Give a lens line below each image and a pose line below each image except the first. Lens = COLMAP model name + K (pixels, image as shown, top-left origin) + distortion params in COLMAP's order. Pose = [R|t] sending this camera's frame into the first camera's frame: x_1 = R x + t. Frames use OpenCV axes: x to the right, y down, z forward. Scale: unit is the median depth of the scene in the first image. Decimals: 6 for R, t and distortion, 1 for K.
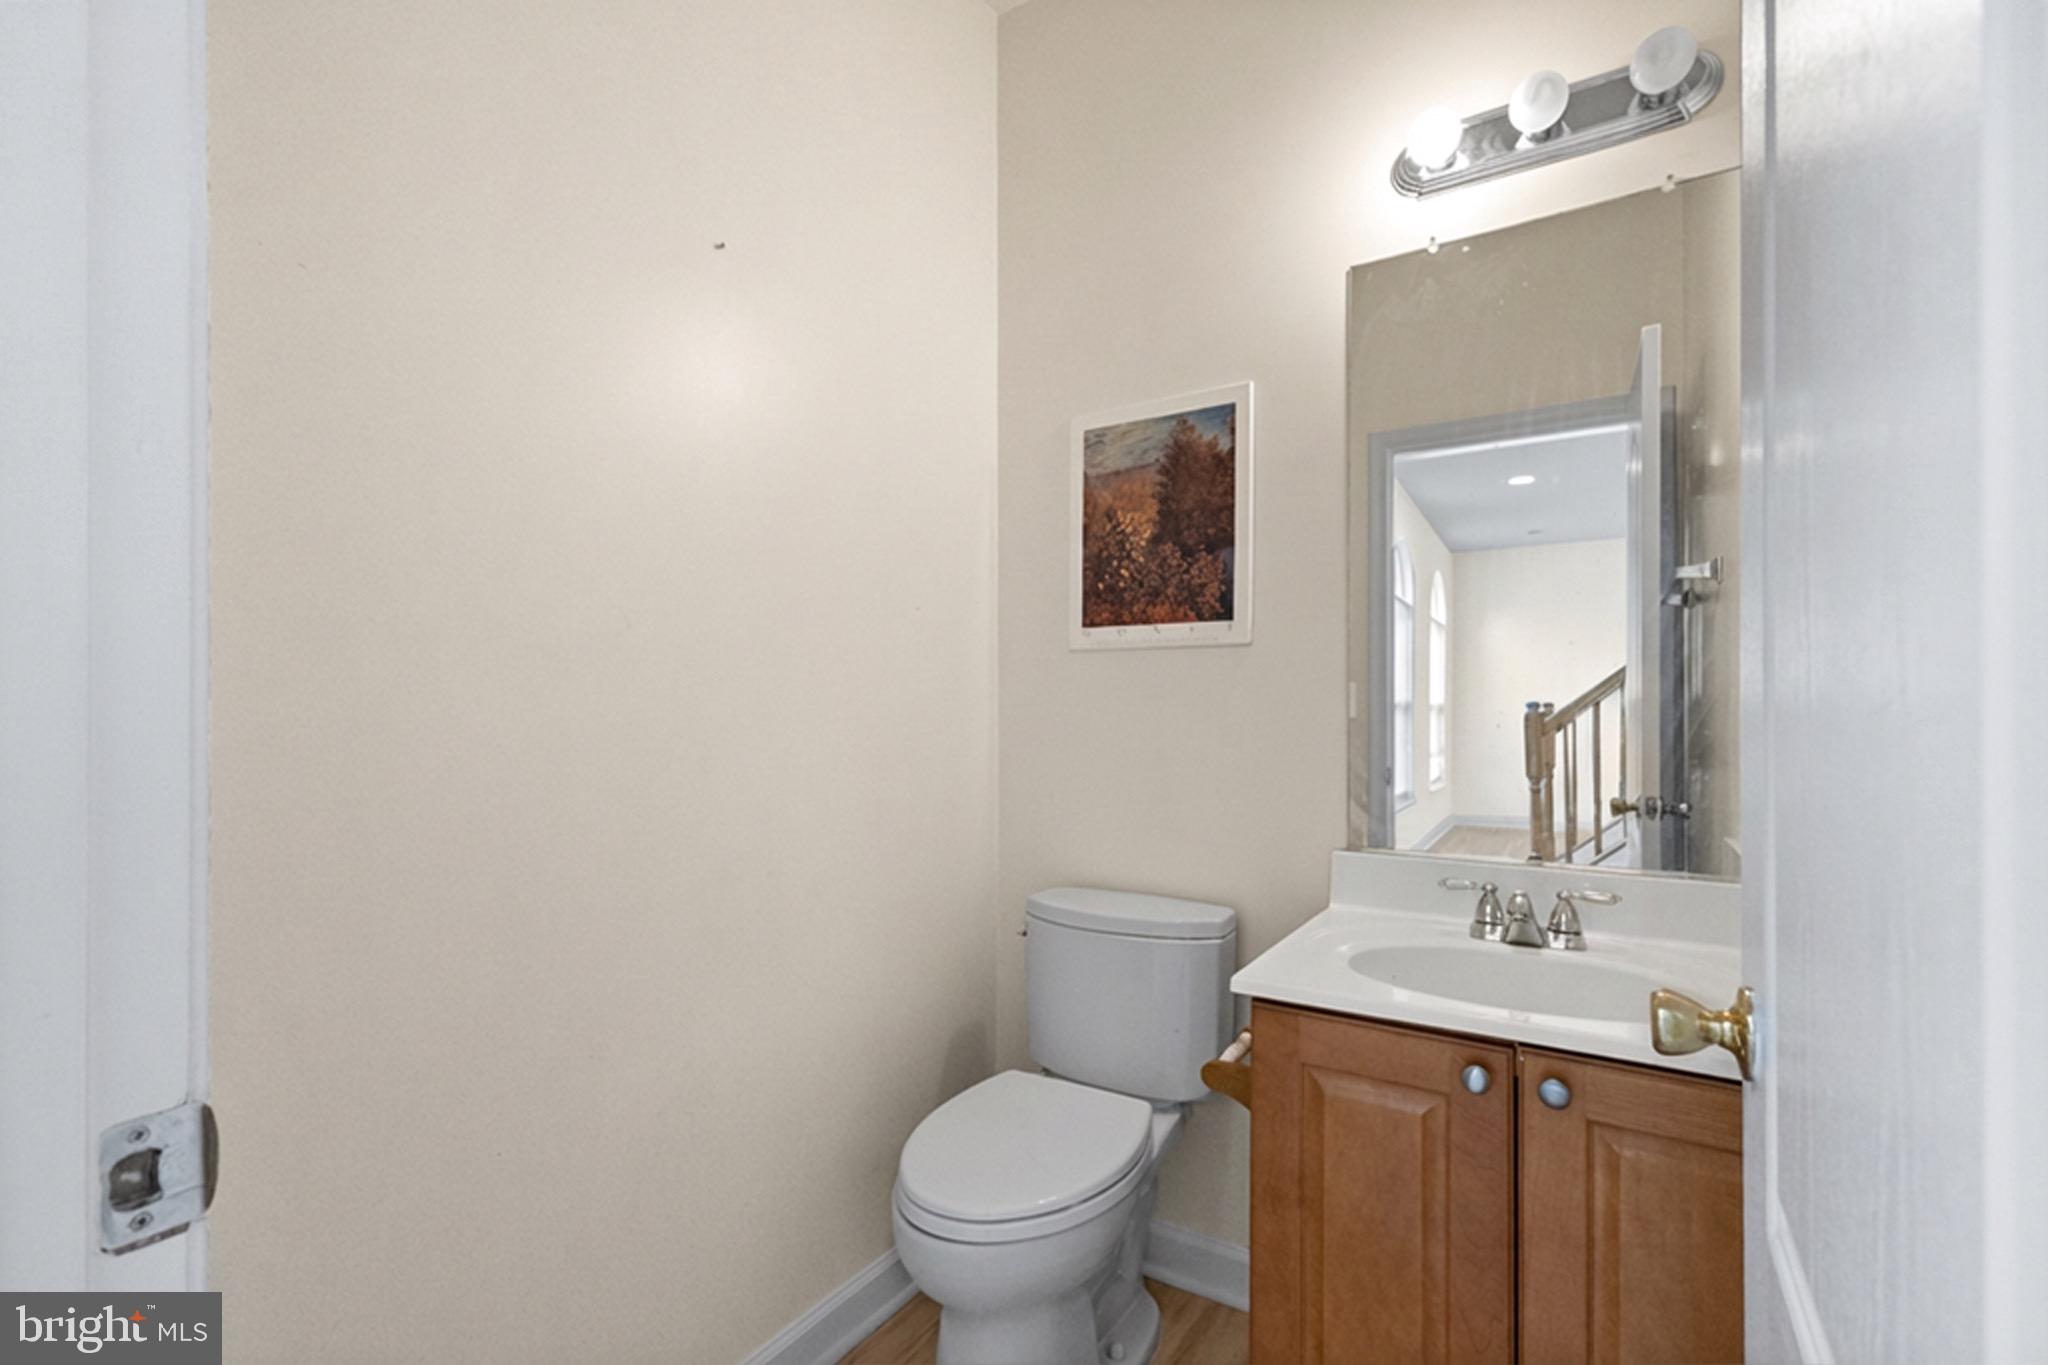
lens RADIAL K [[911.1, 0, 1026.4], [0, 911.1, 706.1], [0, 0, 1]] dist [0.003190, 0.000184]
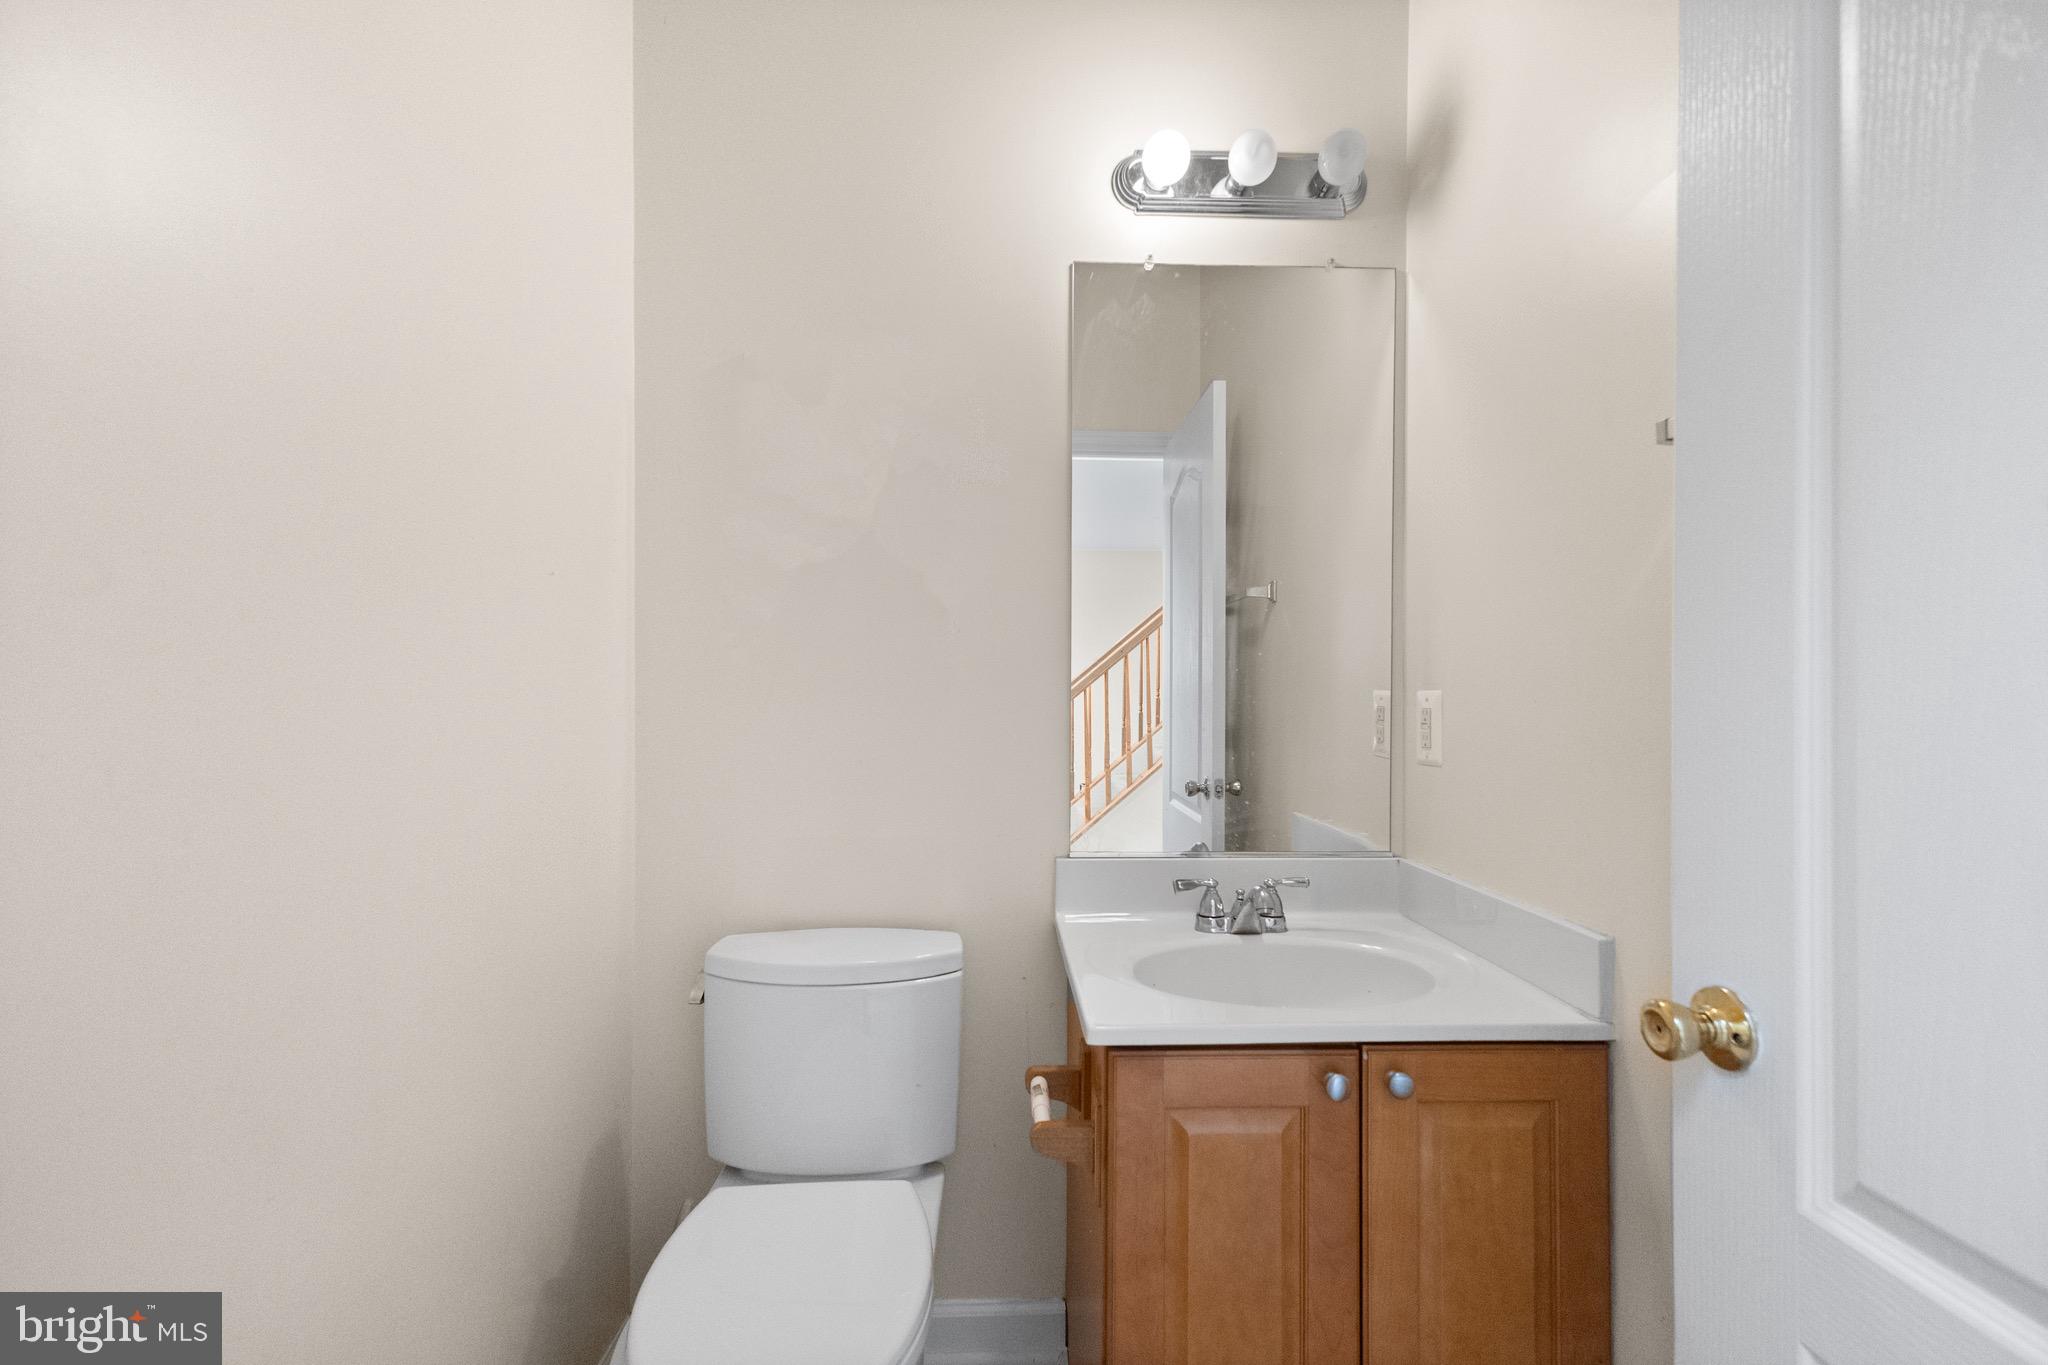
lens RADIAL K [[905.9, 0, 1024.0], [0, 905.9, 682.5], [0, 0, 1]] dist [0.004167, 0.000002]
pose [[0.821803, 0.004719, 0.569752, -0.285038], [-0.003639, 0.999989, -0.003033, -0.030929], [-0.569760, 0.000419, 0.821811, 0.270887]]
